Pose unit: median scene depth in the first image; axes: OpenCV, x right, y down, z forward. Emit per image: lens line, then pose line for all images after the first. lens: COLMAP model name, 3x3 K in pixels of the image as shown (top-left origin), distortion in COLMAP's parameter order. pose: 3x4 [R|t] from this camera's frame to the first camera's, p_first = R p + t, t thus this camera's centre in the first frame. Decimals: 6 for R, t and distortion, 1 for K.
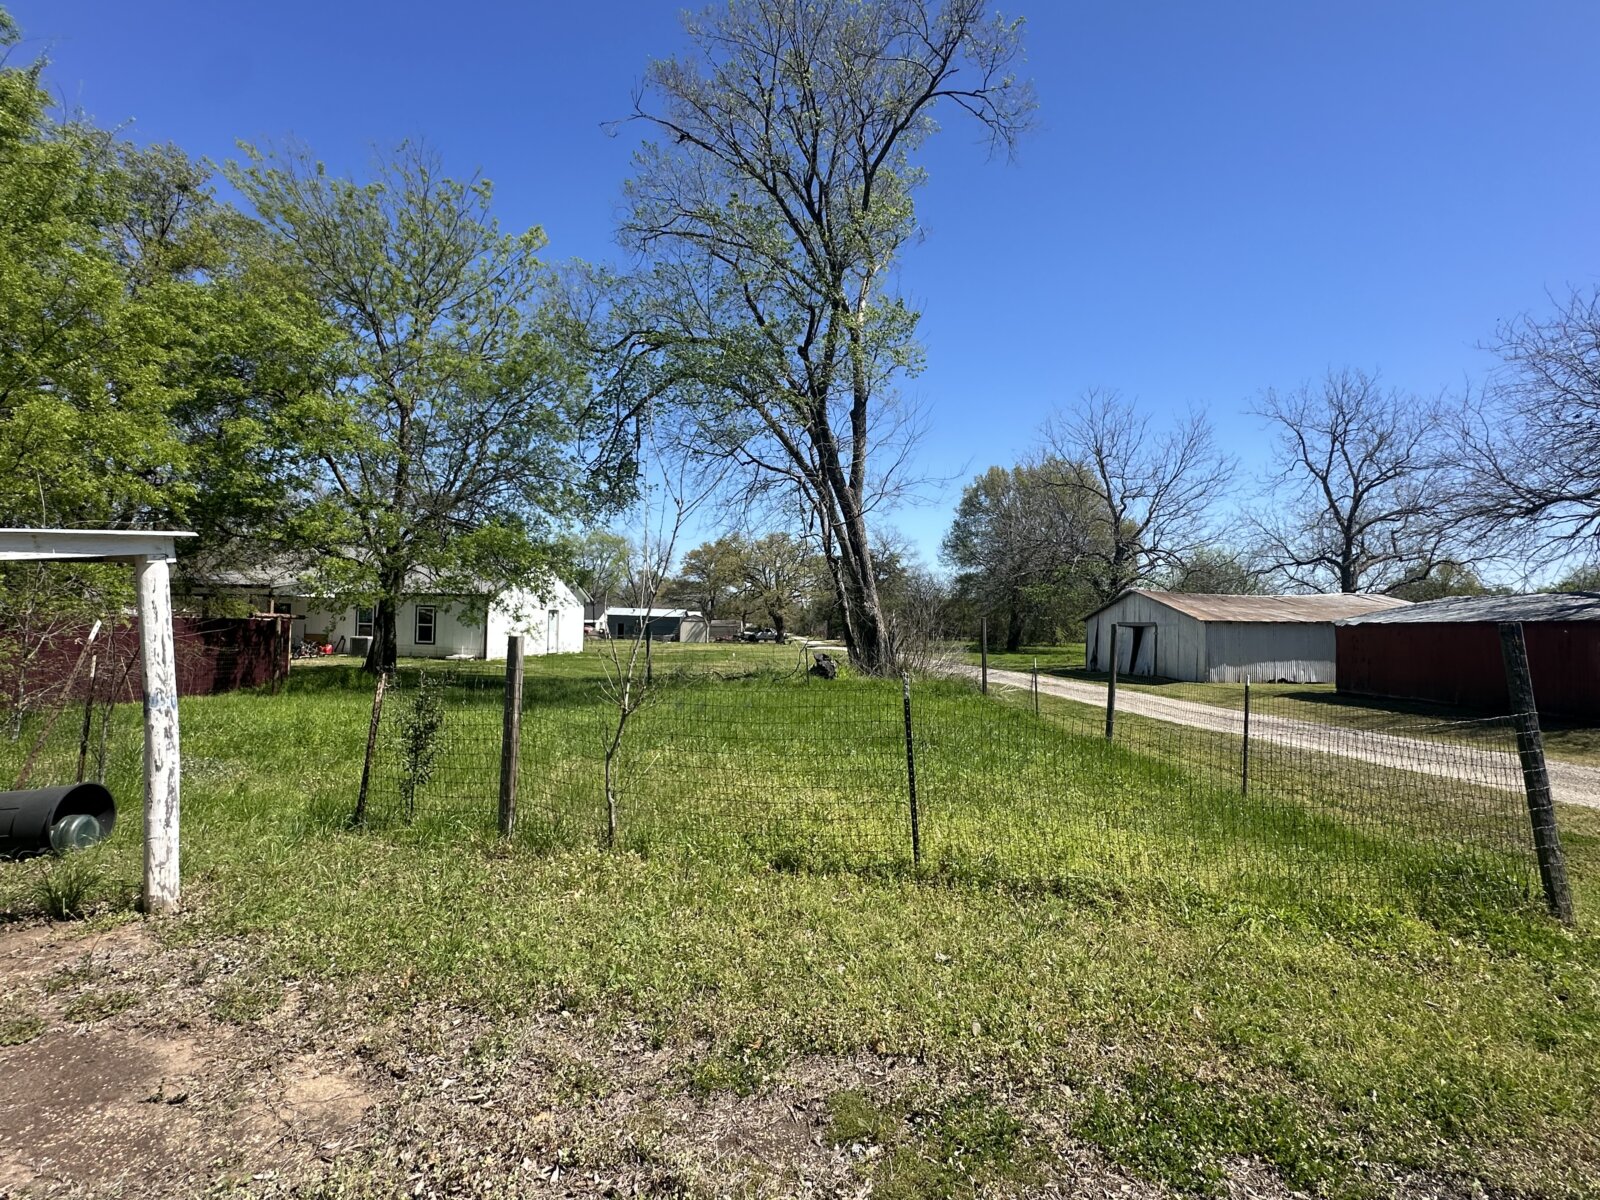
lens RADIAL K [[772.9, 0, 790.1], [0, 772.9, 597.2], [0, 0, 1]] dist [-0.002307, 0.000936]
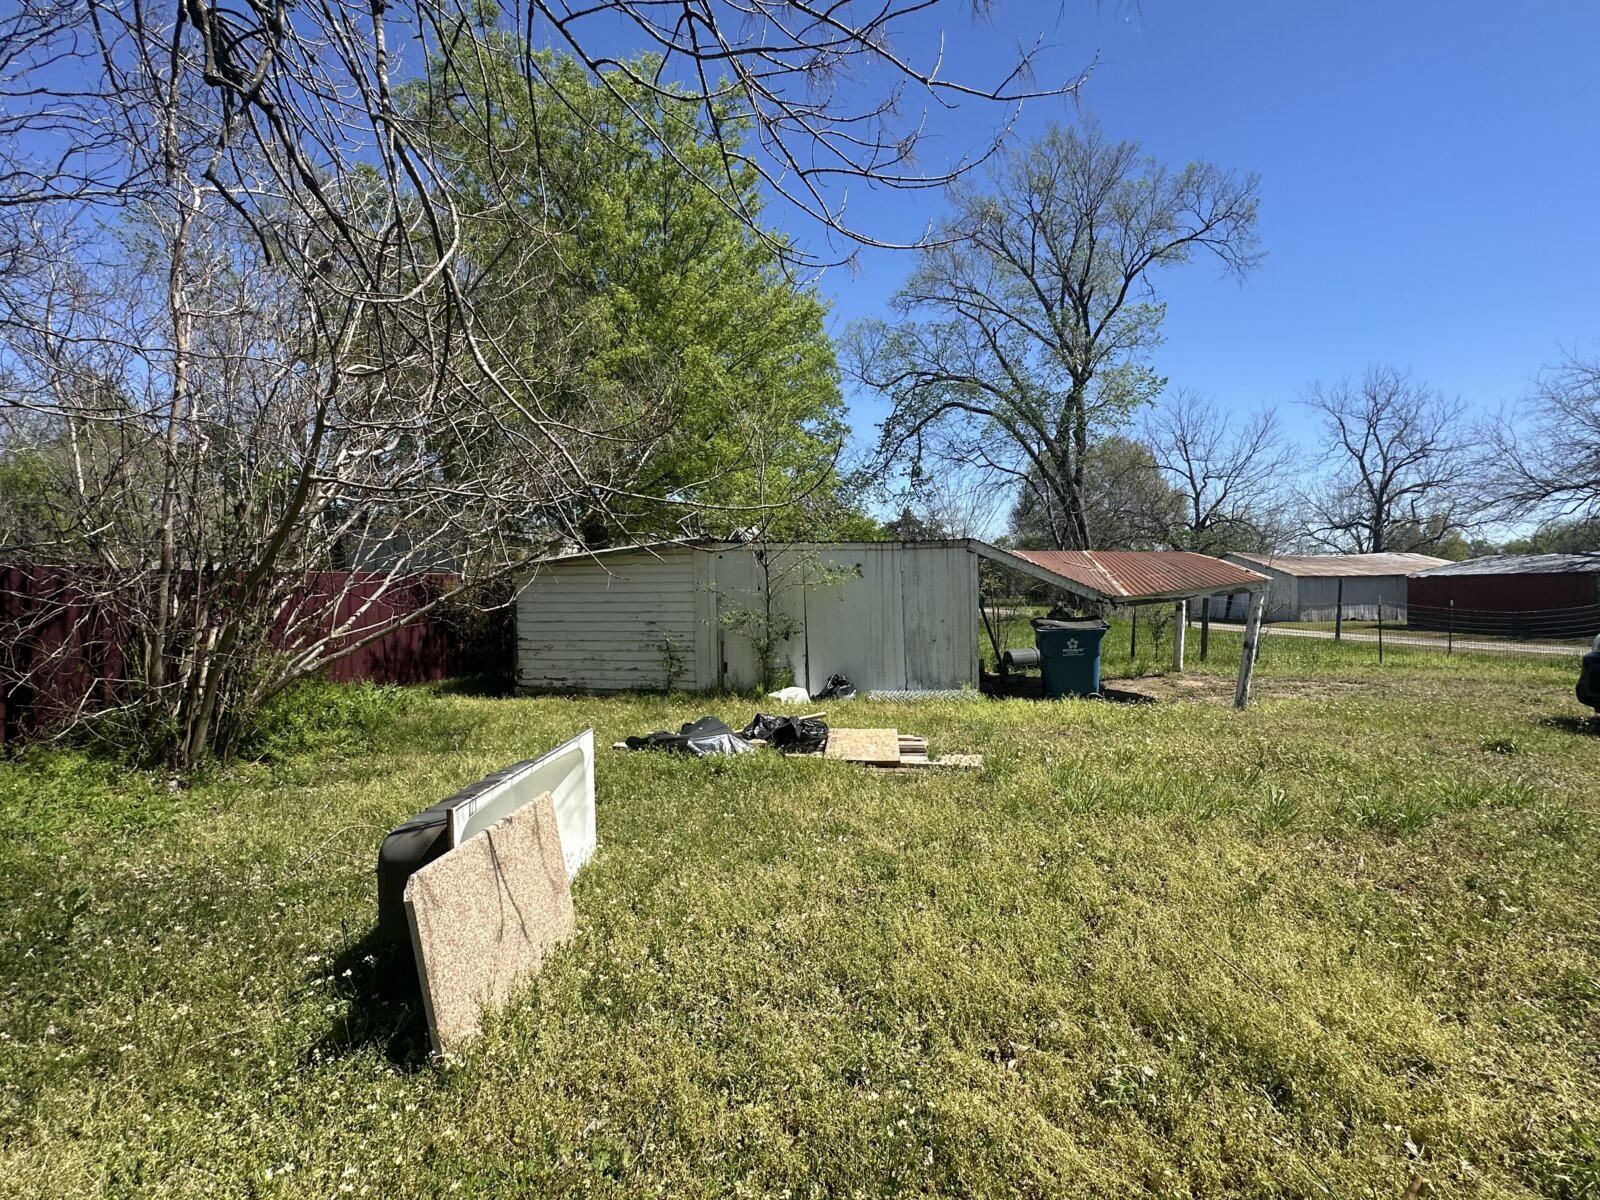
lens RADIAL K [[772.9, 0, 809.6], [0, 772.9, 605.5], [0, 0, 1]] dist [-0.002307, 0.000936]
pose [[0.999003, -0.023176, 0.038156, -0.237215], [0.020956, 0.998120, 0.057599, -0.009044], [-0.039419, -0.056742, 0.997610, -0.201448]]
